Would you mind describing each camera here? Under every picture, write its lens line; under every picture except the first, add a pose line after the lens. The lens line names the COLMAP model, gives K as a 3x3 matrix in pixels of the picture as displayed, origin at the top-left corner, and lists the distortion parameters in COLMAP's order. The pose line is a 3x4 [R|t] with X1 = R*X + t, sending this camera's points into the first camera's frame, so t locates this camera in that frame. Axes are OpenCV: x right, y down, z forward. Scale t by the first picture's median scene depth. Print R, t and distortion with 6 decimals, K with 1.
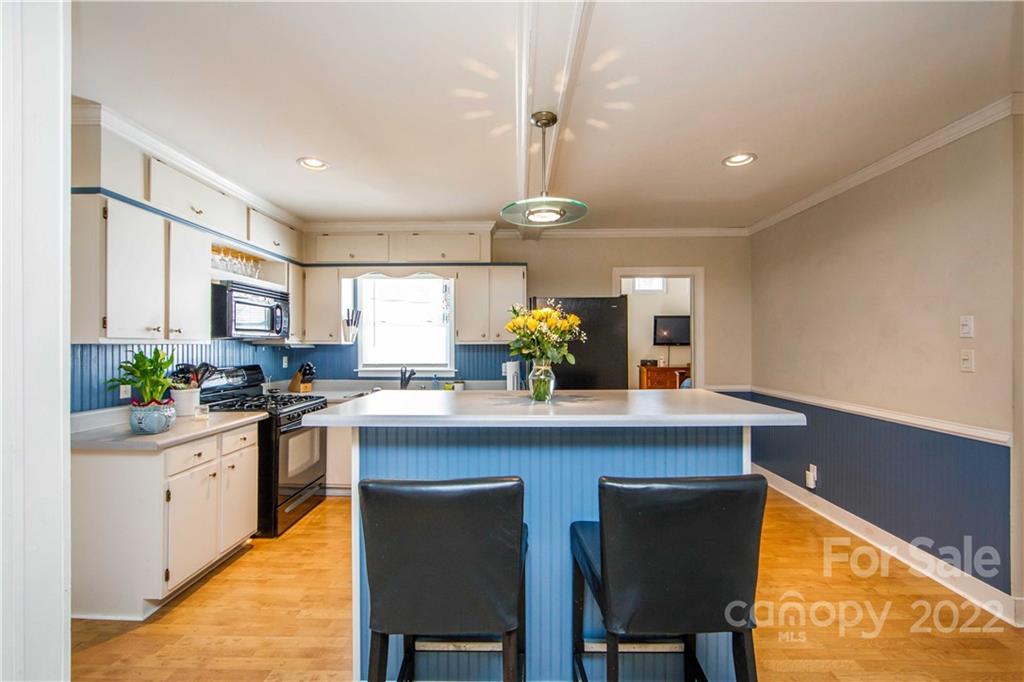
lens RADIAL K [[421.6, 0, 508.0], [0, 421.6, 343.0], [0, 0, 1]] dist [-0.000312, 0.000361]
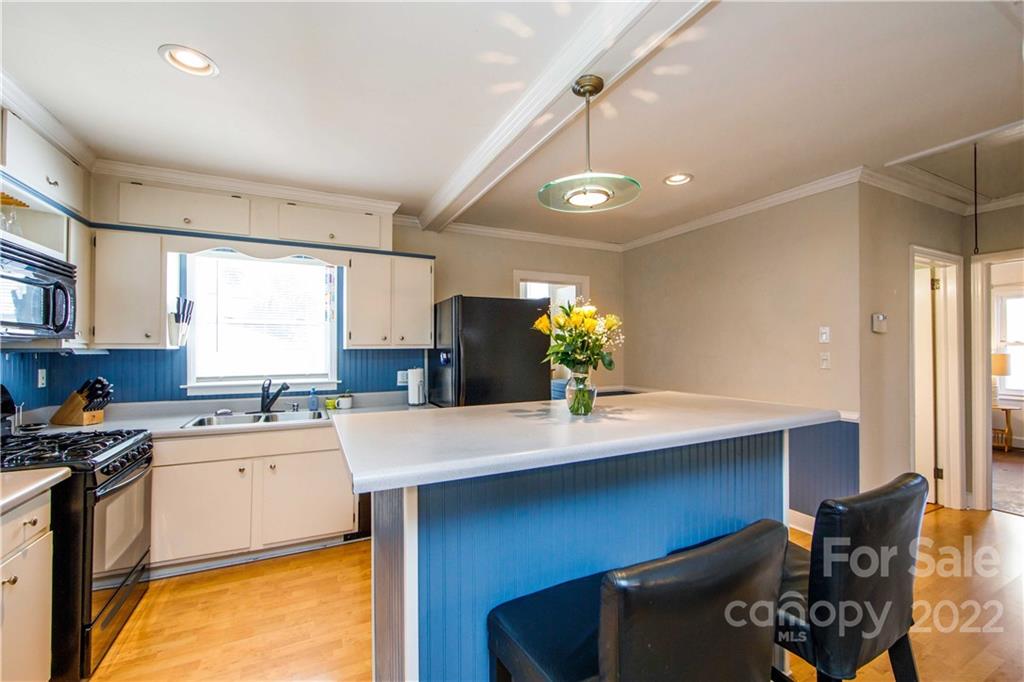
lens RADIAL K [[417.8, 0, 510.6], [0, 417.8, 343.6], [0, 0, 1]] dist [-0.006445, 0.000382]
pose [[0.887921, 0.004616, 0.459973, -0.242204], [-0.000218, 0.999954, -0.009613, 0.000623], [-0.459996, 0.008435, 0.887881, 0.178078]]
